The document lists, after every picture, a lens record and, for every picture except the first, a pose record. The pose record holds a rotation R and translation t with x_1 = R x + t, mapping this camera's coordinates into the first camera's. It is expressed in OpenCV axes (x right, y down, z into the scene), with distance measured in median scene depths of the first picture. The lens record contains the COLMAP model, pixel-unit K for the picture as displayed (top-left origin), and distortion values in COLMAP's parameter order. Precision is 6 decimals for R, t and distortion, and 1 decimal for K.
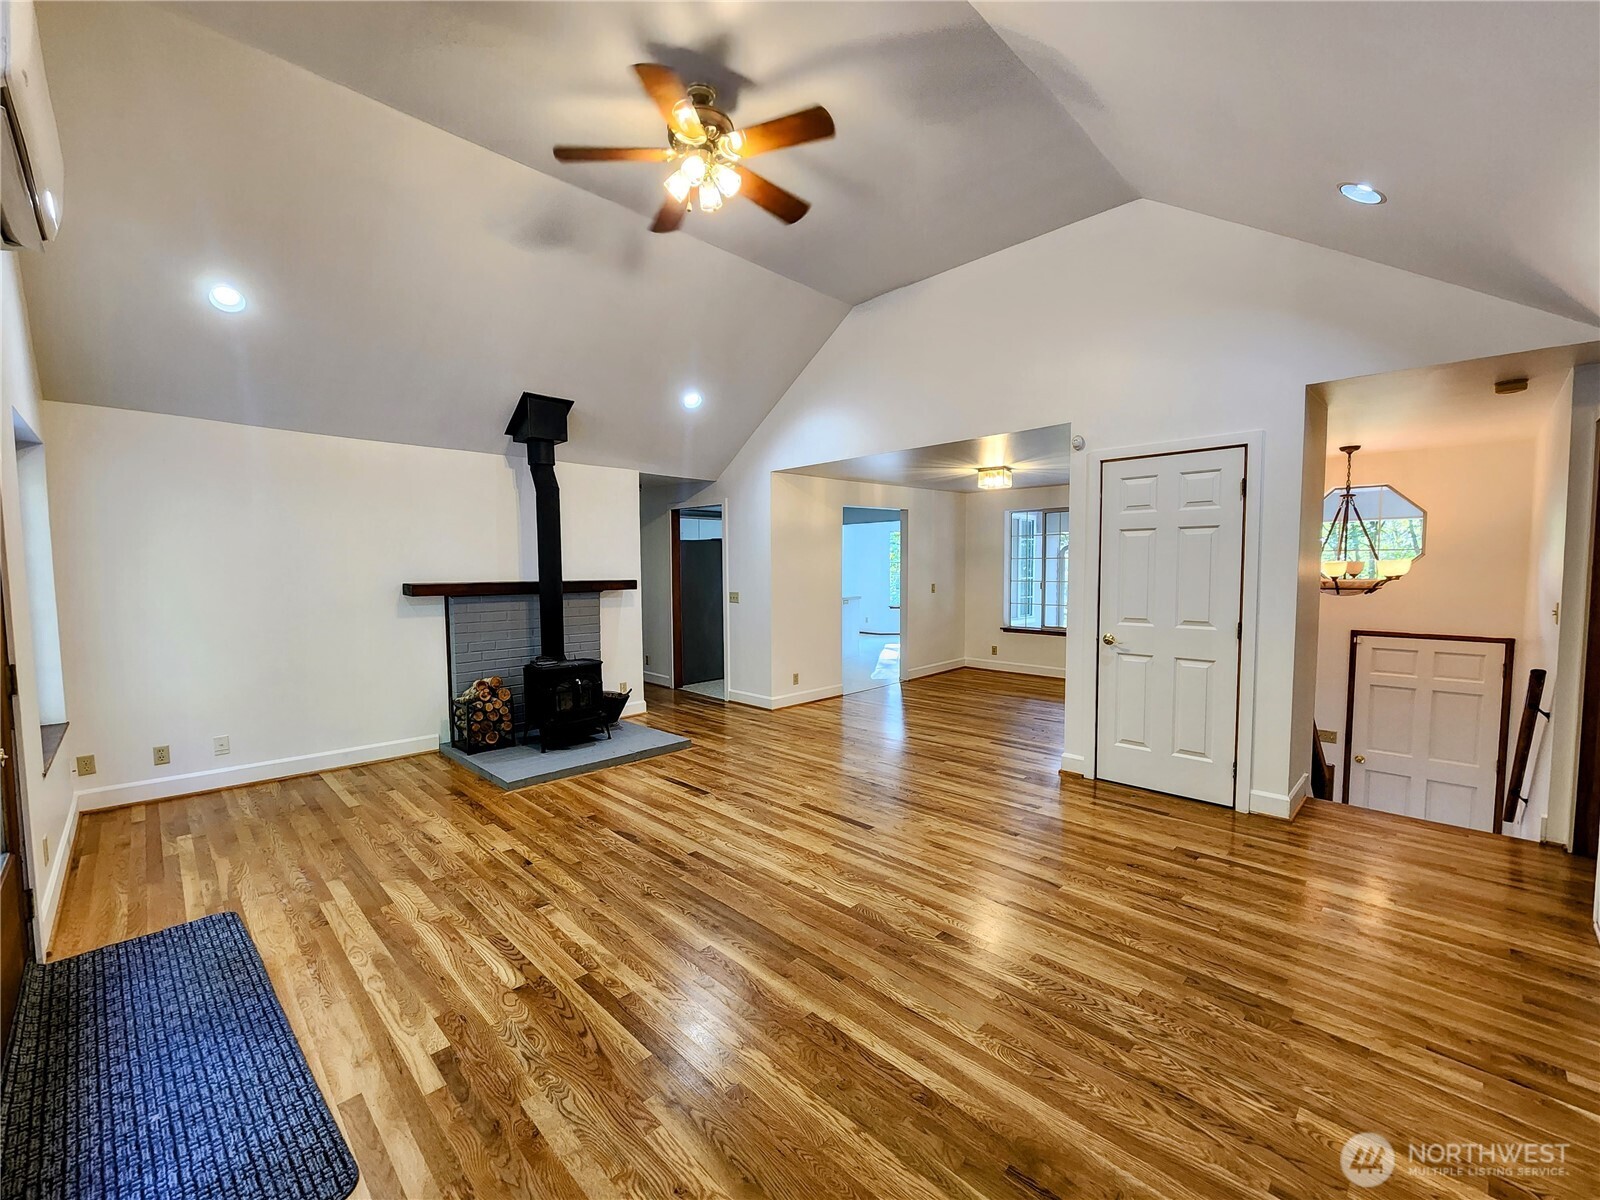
lens RADIAL K [[659.0, 0, 793.3], [0, 659.0, 608.1], [0, 0, 1]] dist [0.006363, -0.003762]
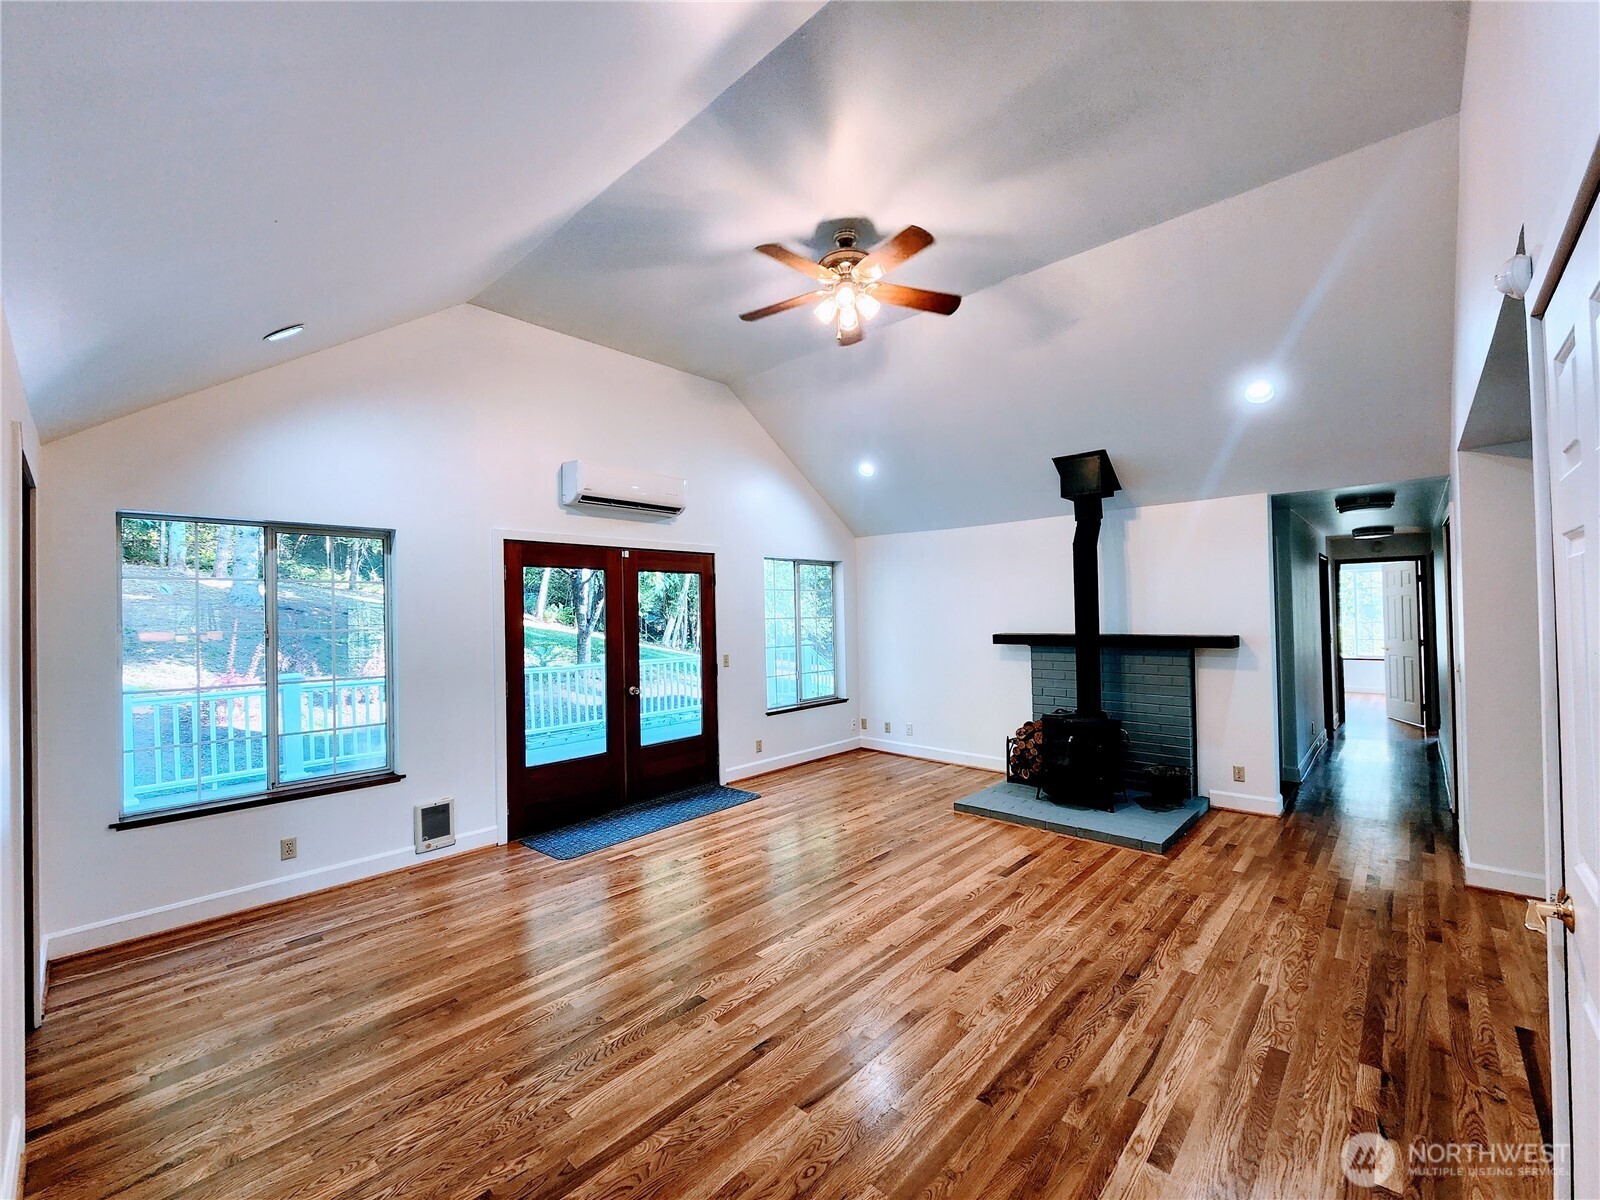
lens RADIAL K [[659.0, 0, 793.3], [0, 659.0, 608.1], [0, 0, 1]] dist [0.006363, -0.003762]
pose [[0.036503, -0.004418, -0.999324, 0.912740], [-0.045824, 0.998931, -0.006090, -0.082841], [0.998282, 0.046015, 0.036261, 0.779229]]
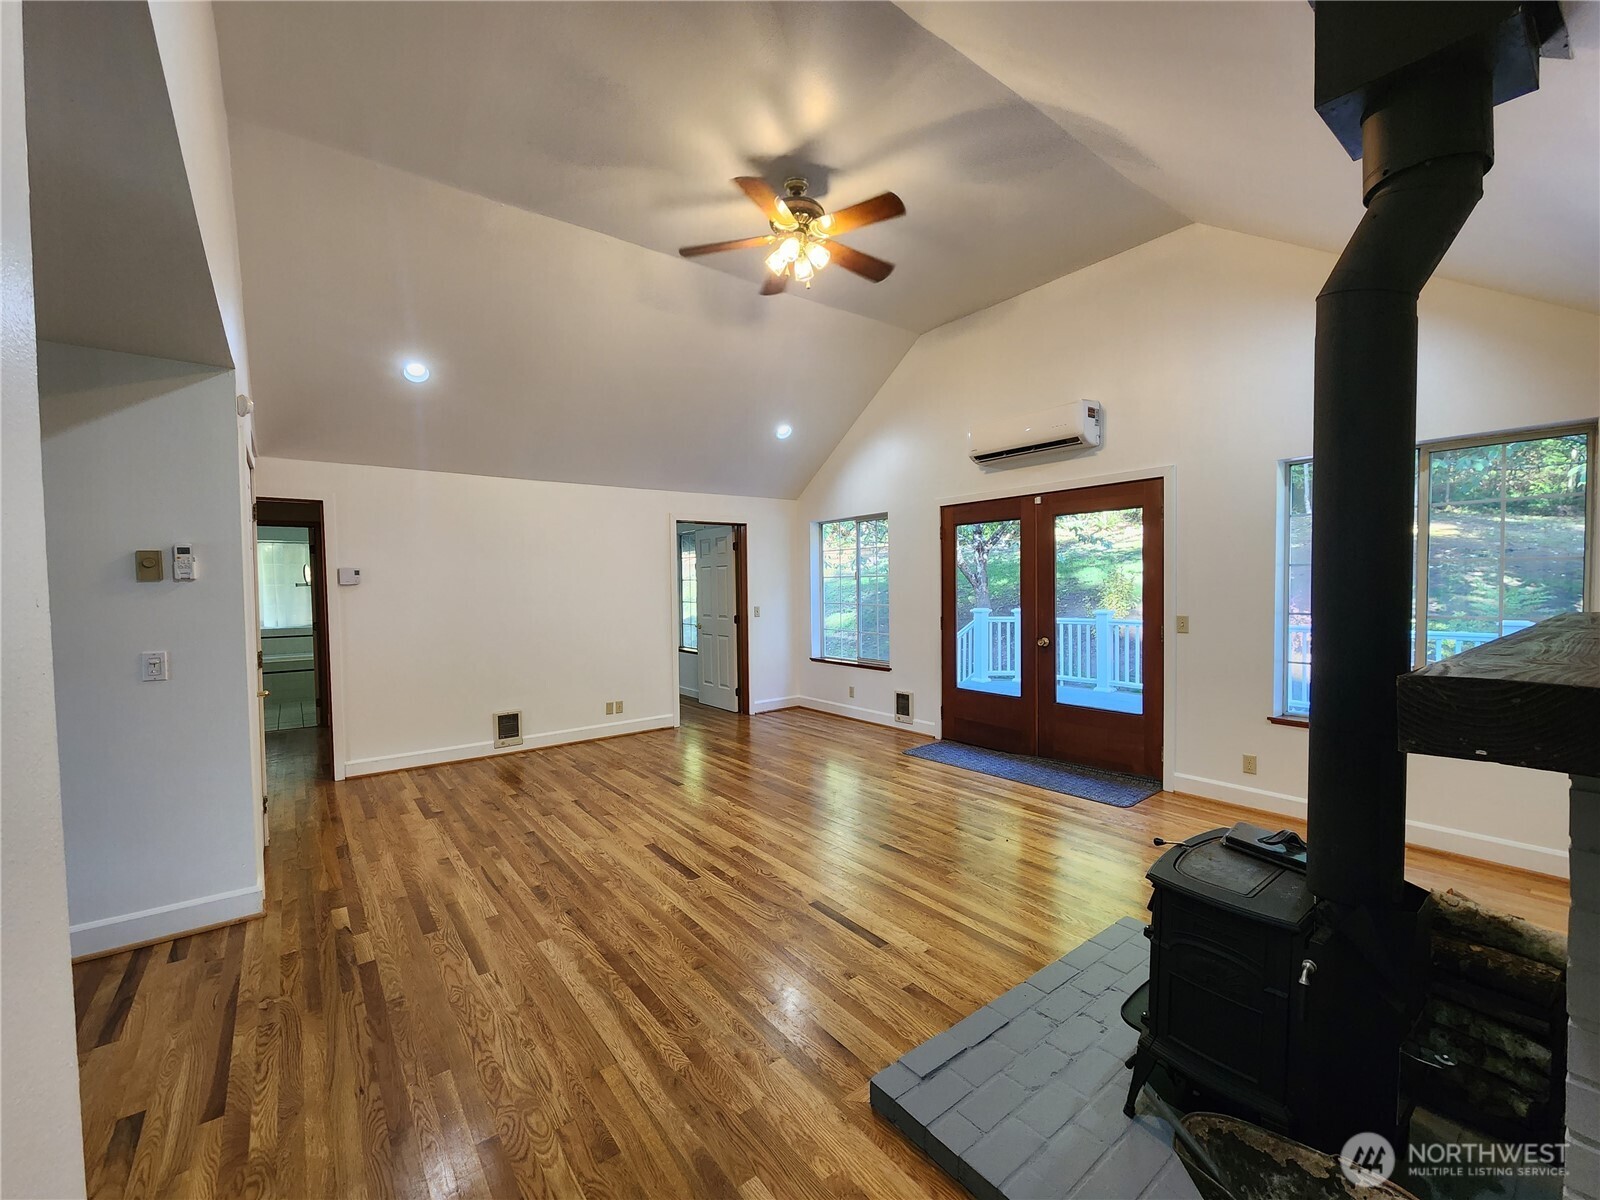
lens RADIAL K [[659.0, 0, 793.3], [0, 659.0, 608.1], [0, 0, 1]] dist [0.006363, -0.003762]
pose [[-0.991221, 0.016472, 0.131186, -0.242873], [0.029692, 0.994598, 0.099465, -0.121253], [-0.128839, 0.102487, -0.986355, 1.964577]]
